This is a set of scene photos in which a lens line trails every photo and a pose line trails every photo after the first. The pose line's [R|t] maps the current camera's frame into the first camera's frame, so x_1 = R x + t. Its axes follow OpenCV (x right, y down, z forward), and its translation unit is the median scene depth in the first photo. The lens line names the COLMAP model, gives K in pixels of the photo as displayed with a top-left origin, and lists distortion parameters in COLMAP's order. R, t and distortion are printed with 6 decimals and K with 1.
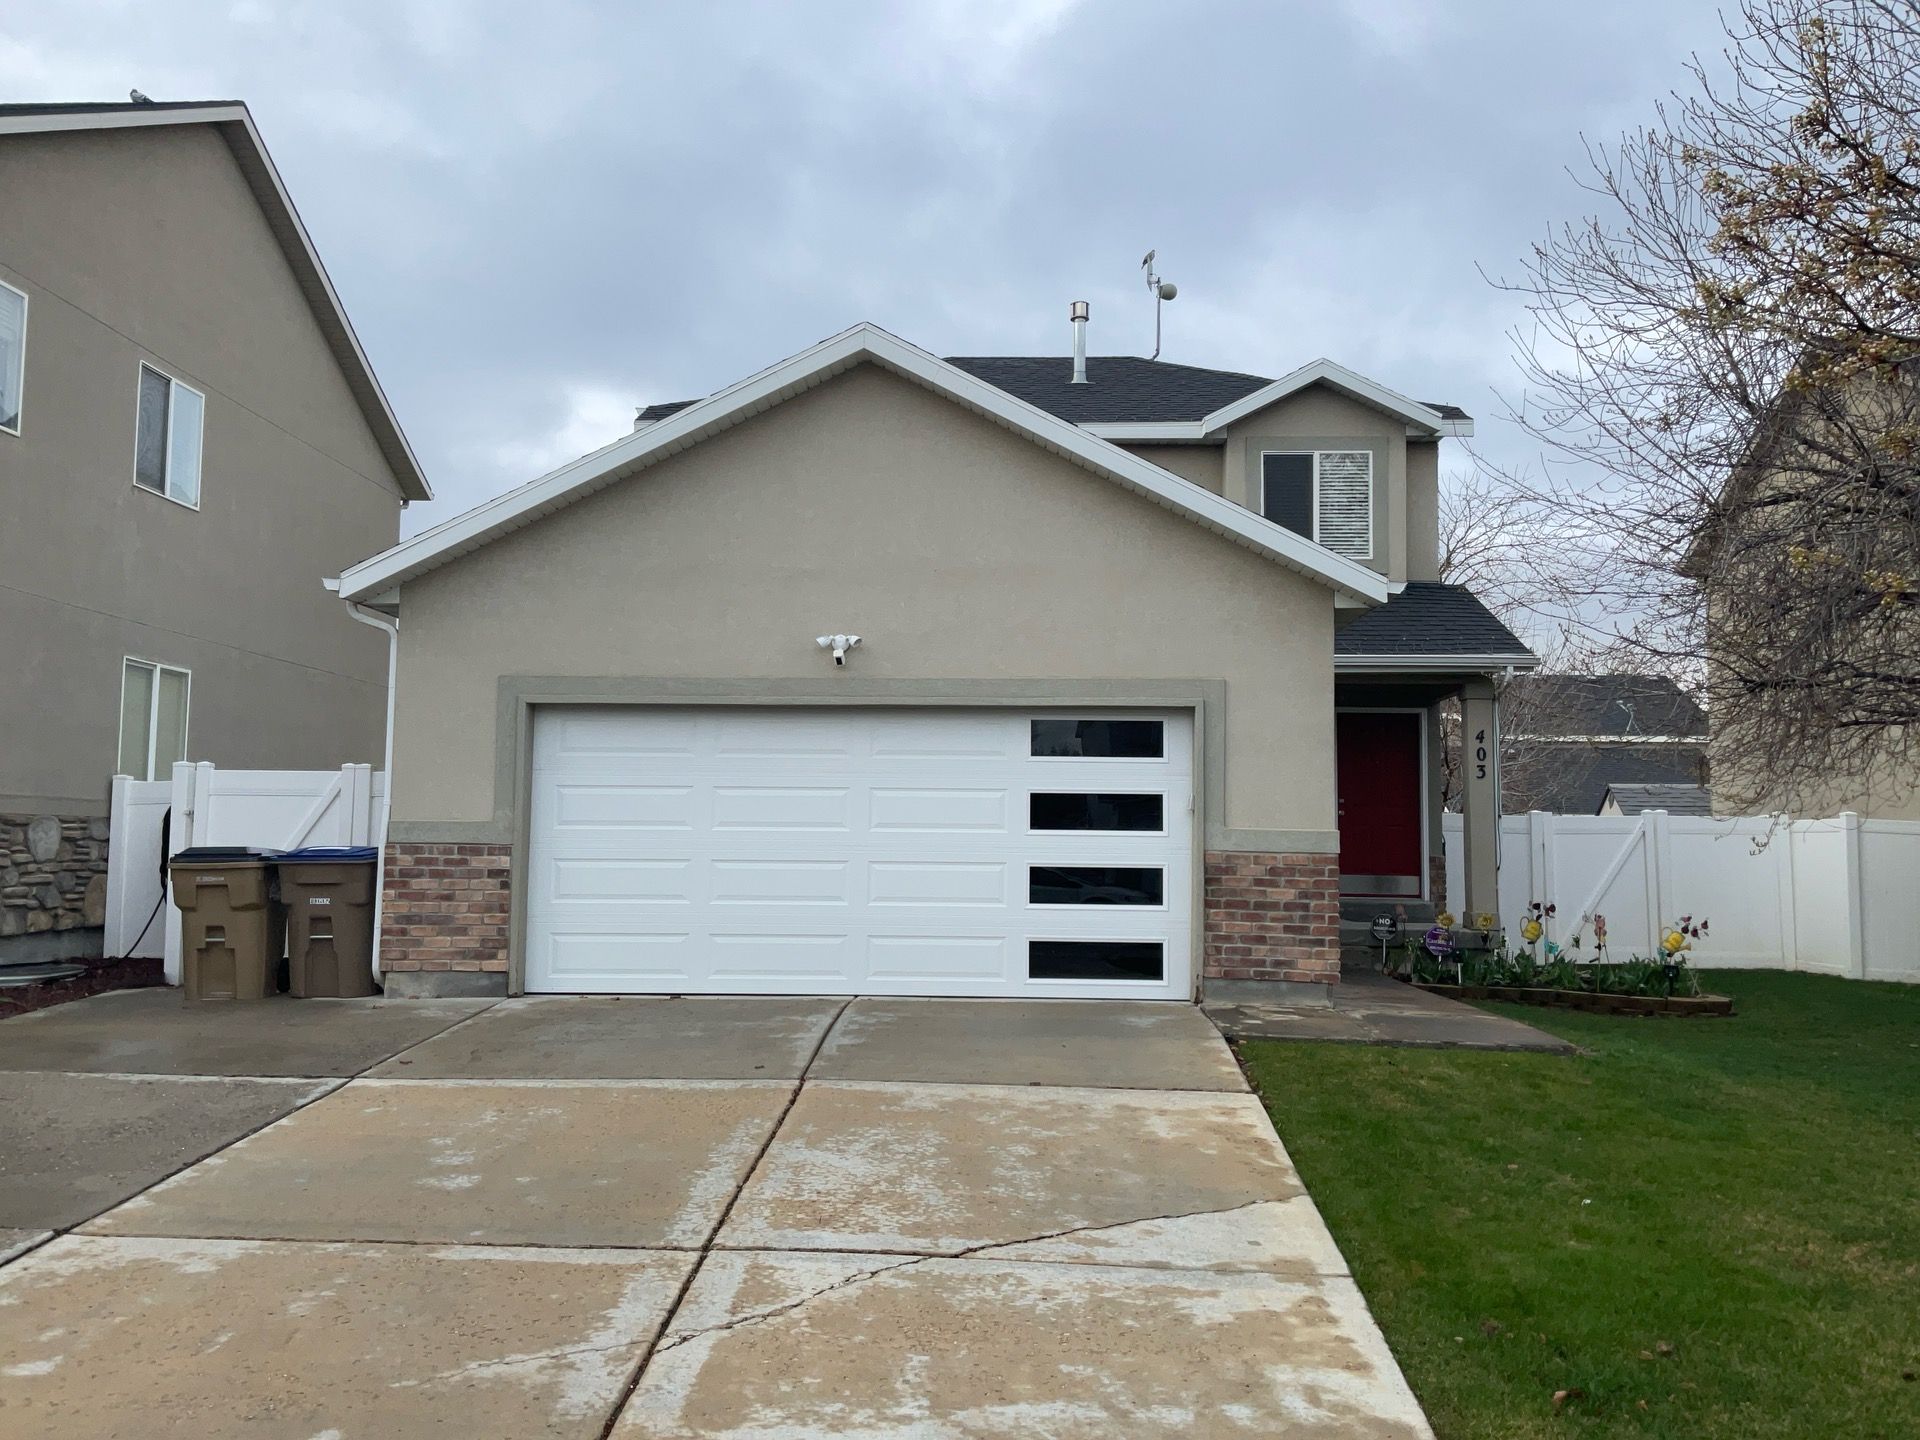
lens RADIAL K [[1487.8, 0, 960.0], [0, 1487.8, 720.0], [0, 0, 1]] dist [0.133678, -0.204595]
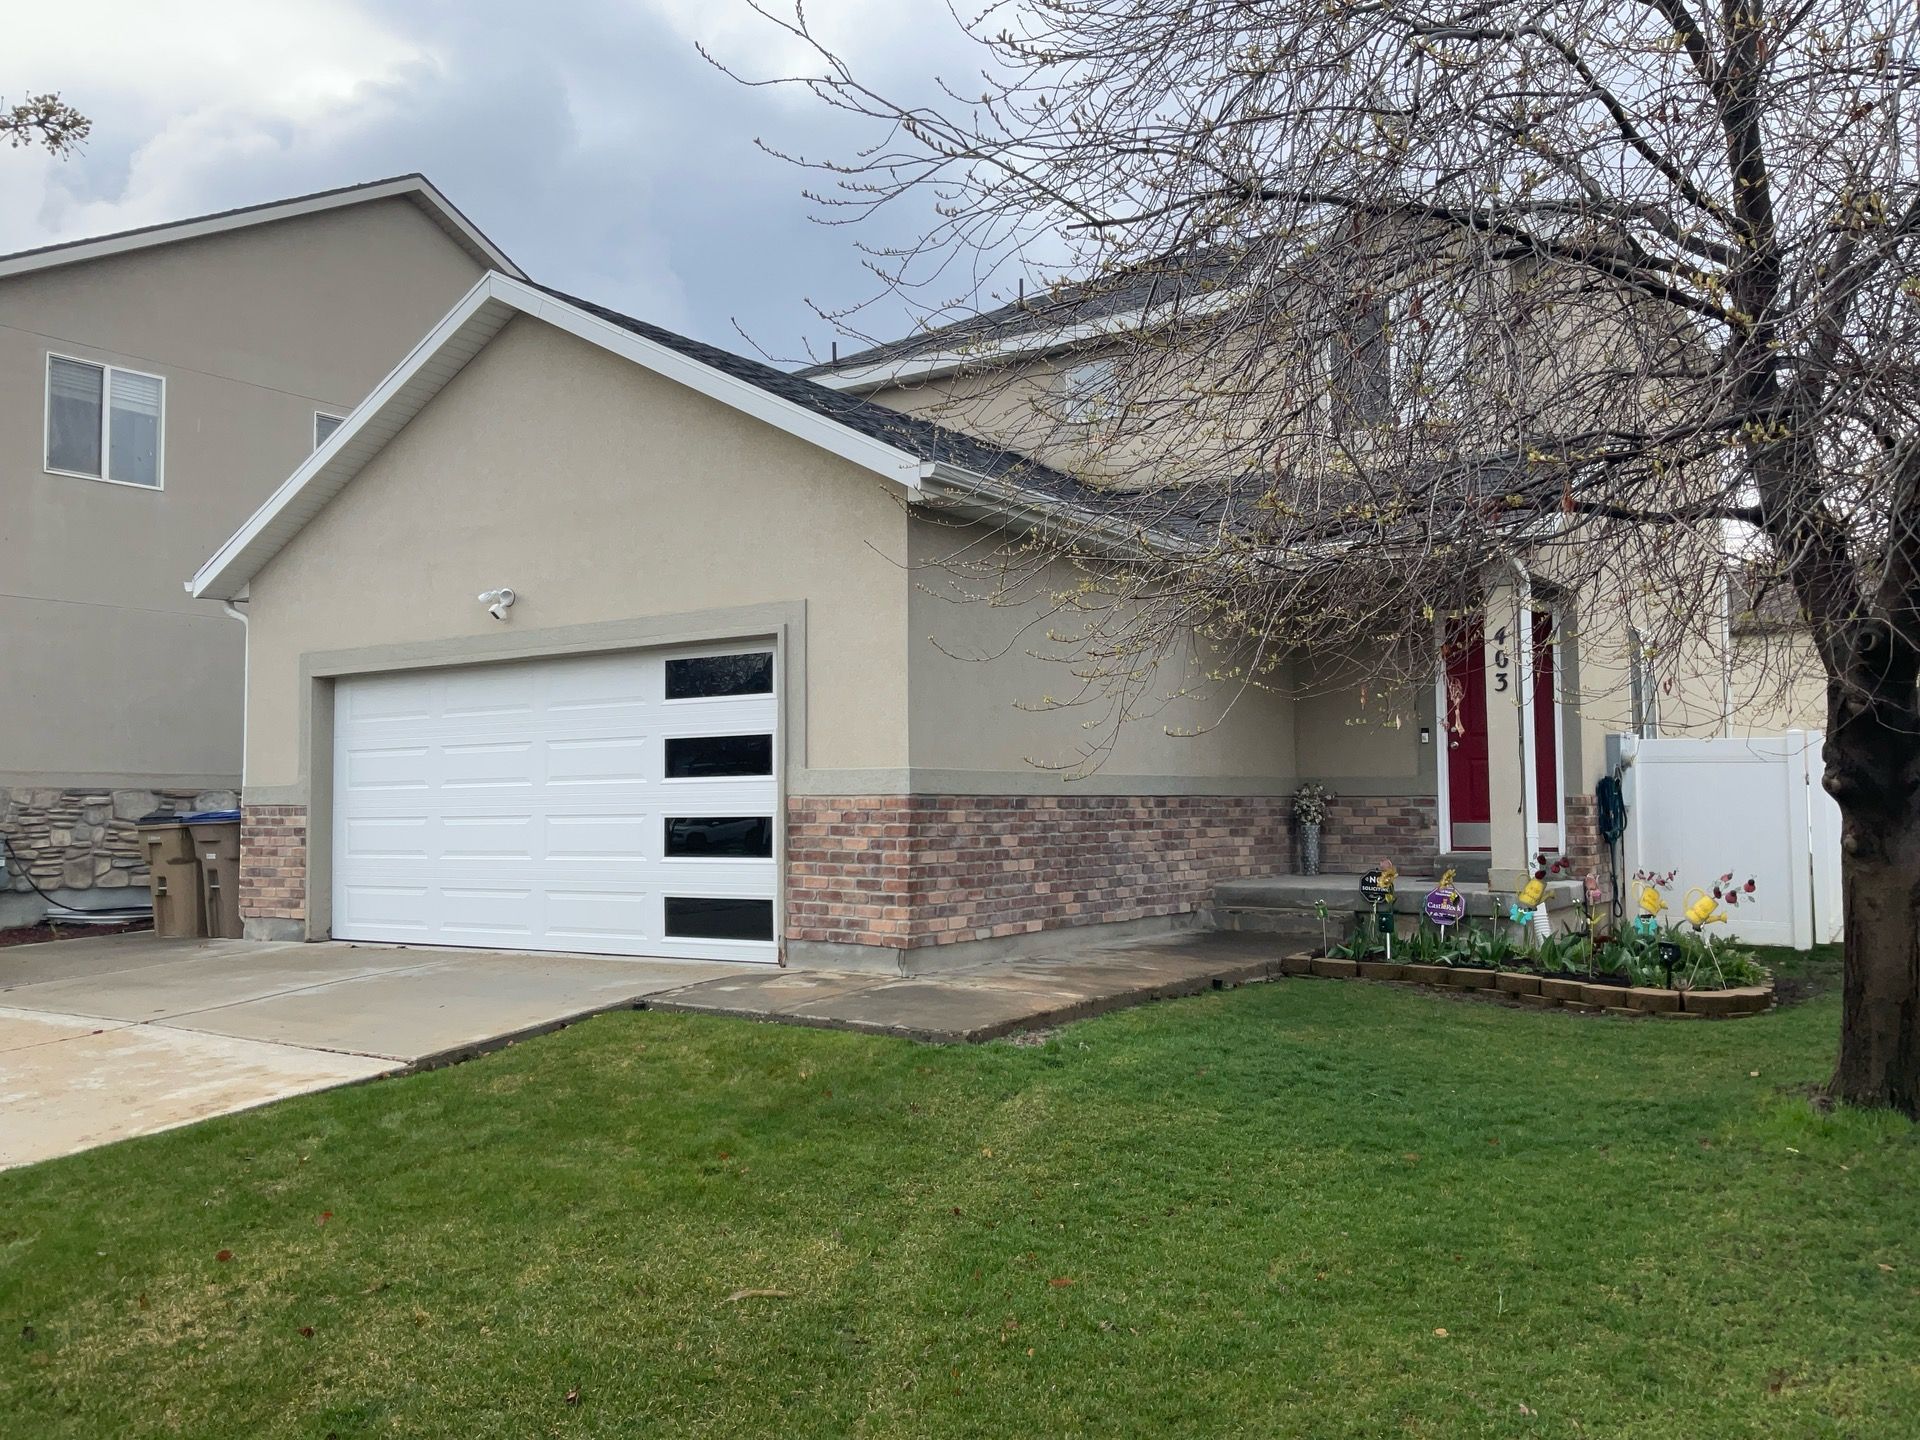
lens RADIAL K [[1487.8, 0, 960.0], [0, 1487.8, 720.0], [0, 0, 1]] dist [0.133678, -0.204595]
pose [[0.854396, -0.049881, -0.517223, 0.693185], [0.062619, 0.998012, 0.007190, 0.042250], [0.515836, -0.038531, 0.855820, 0.296938]]
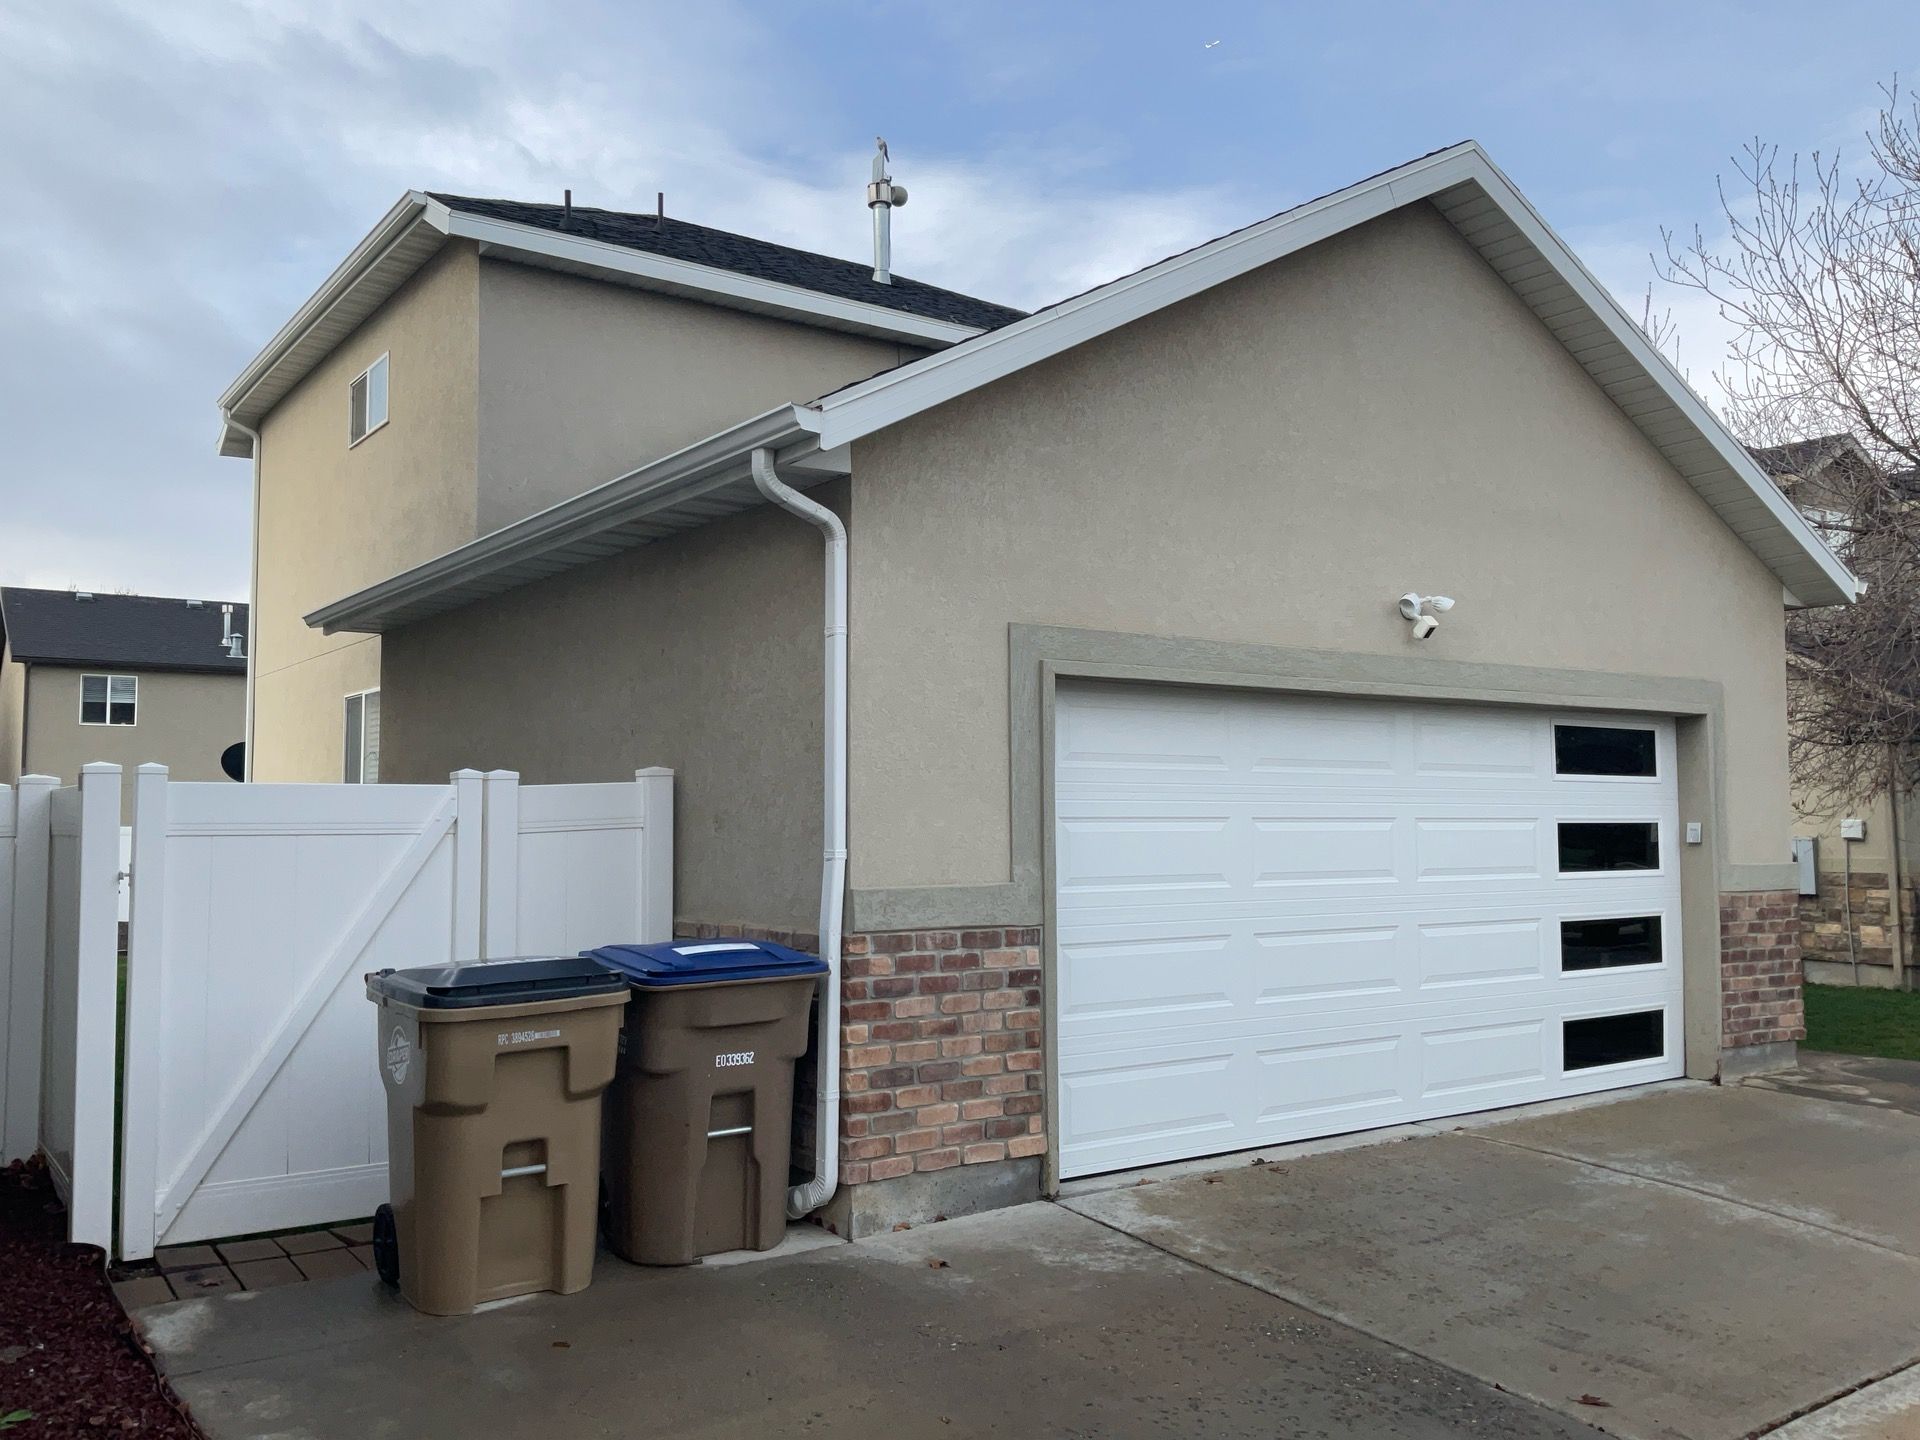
lens RADIAL K [[1607.3, 0, 960.0], [0, 1607.3, 720.0], [0, 0, 1]] dist [0.170133, -0.306268]
pose [[0.782852, 0.024918, 0.621709, -0.700147], [-0.035459, 0.999361, 0.004596, 0.004331], [-0.621197, -0.025643, 0.783235, 0.547794]]
